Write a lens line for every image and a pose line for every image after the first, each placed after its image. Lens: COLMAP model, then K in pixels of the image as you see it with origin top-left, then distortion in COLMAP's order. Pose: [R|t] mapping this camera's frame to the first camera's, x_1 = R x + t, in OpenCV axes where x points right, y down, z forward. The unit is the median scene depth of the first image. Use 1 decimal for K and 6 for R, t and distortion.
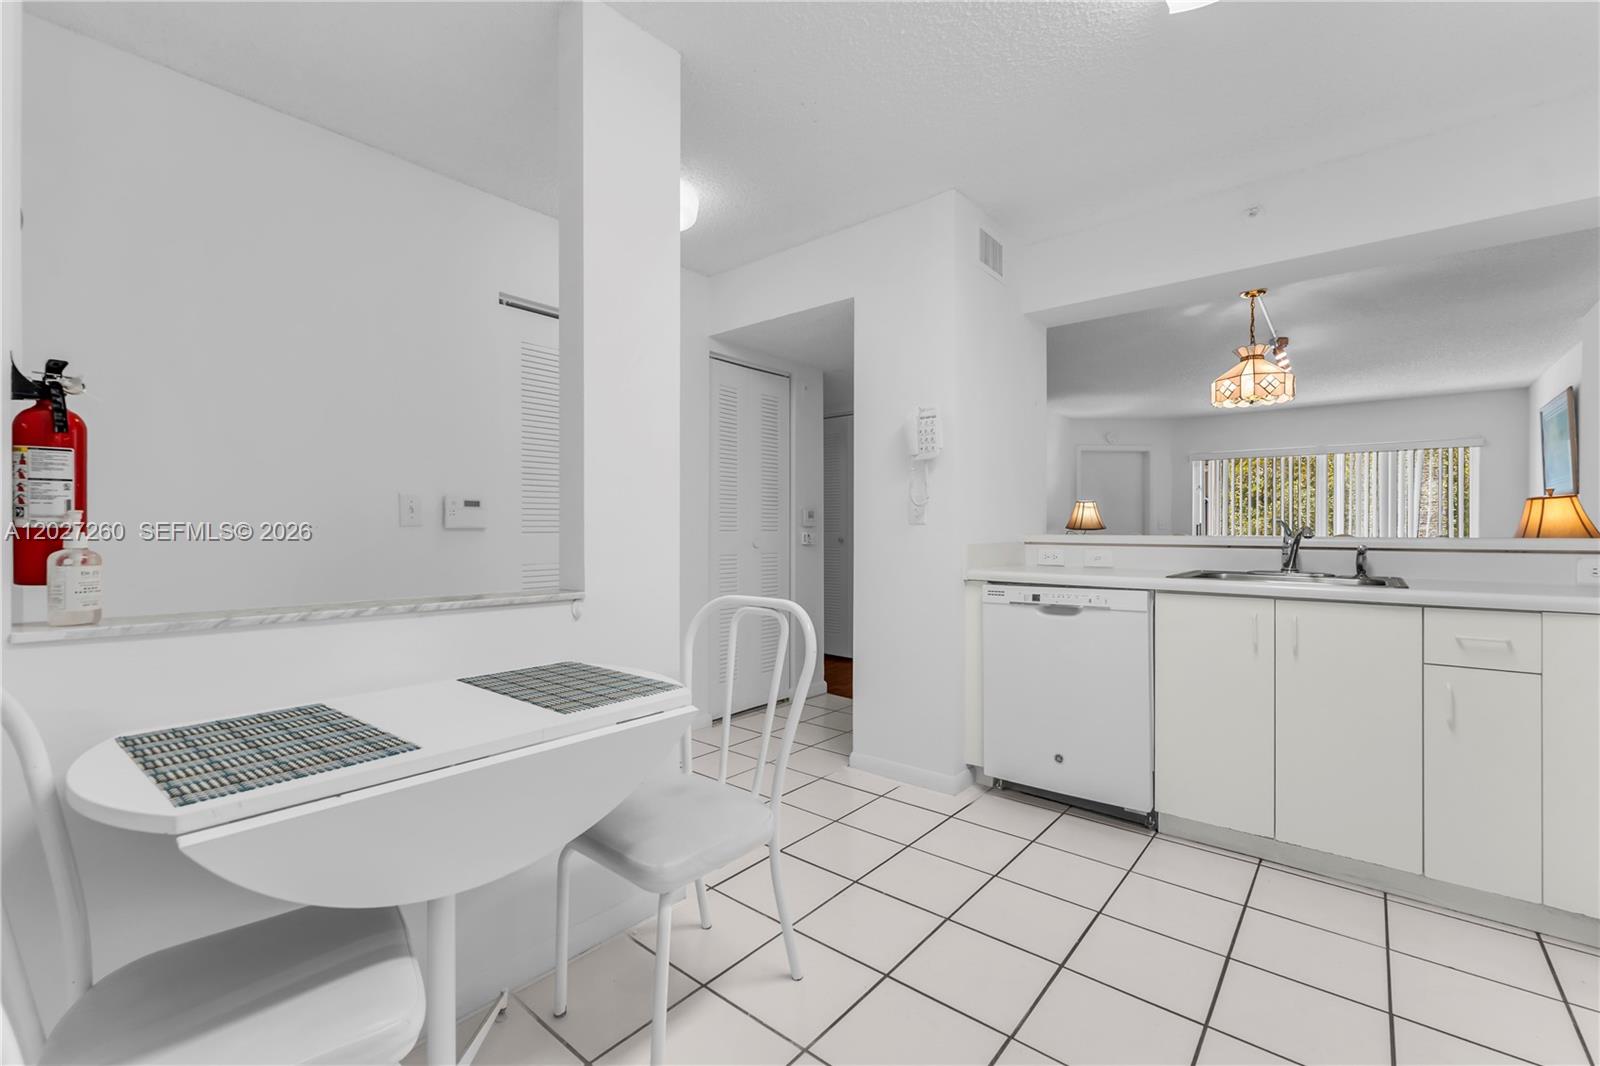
lens RADIAL K [[685.6, 0, 783.3], [0, 685.6, 530.7], [0, 0, 1]] dist [0.002536, -0.000983]
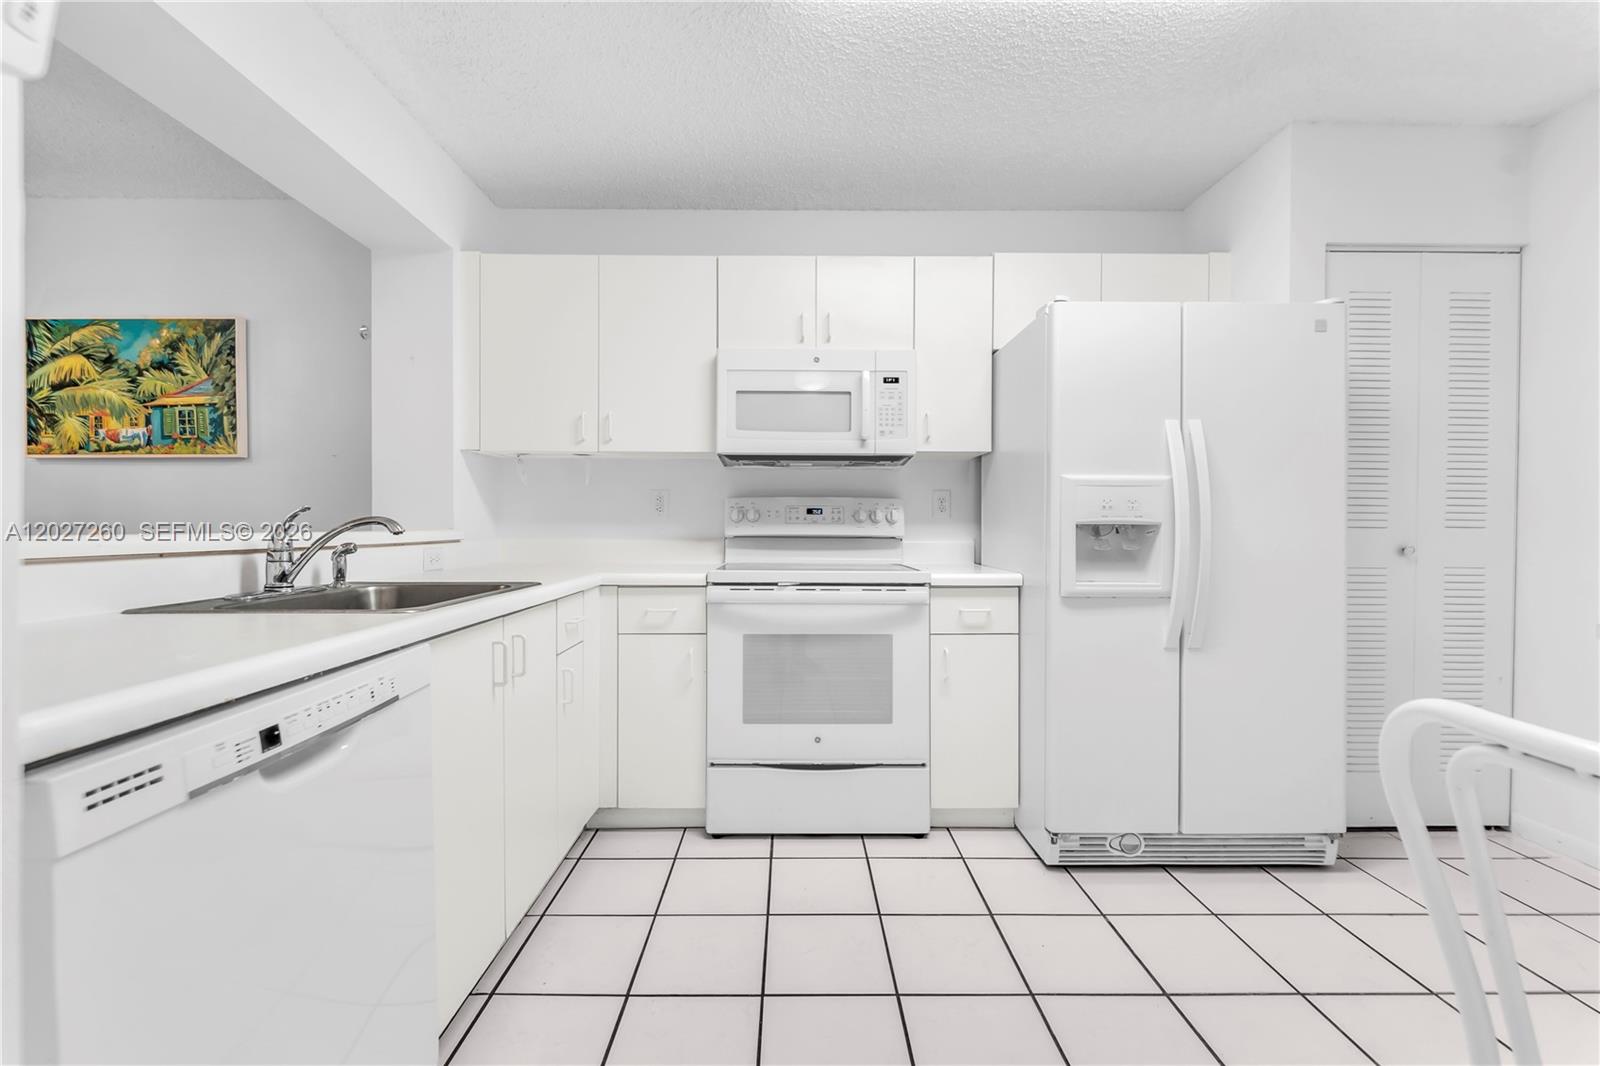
lens RADIAL K [[654.1, 0, 799.3], [0, 654.1, 528.1], [0, 0, 1]] dist [0.002856, -0.001211]
pose [[-0.665725, -0.009544, 0.746136, -0.020360], [-0.003308, 0.999946, 0.009839, -0.003338], [-0.746190, 0.004082, -0.665721, 0.923811]]
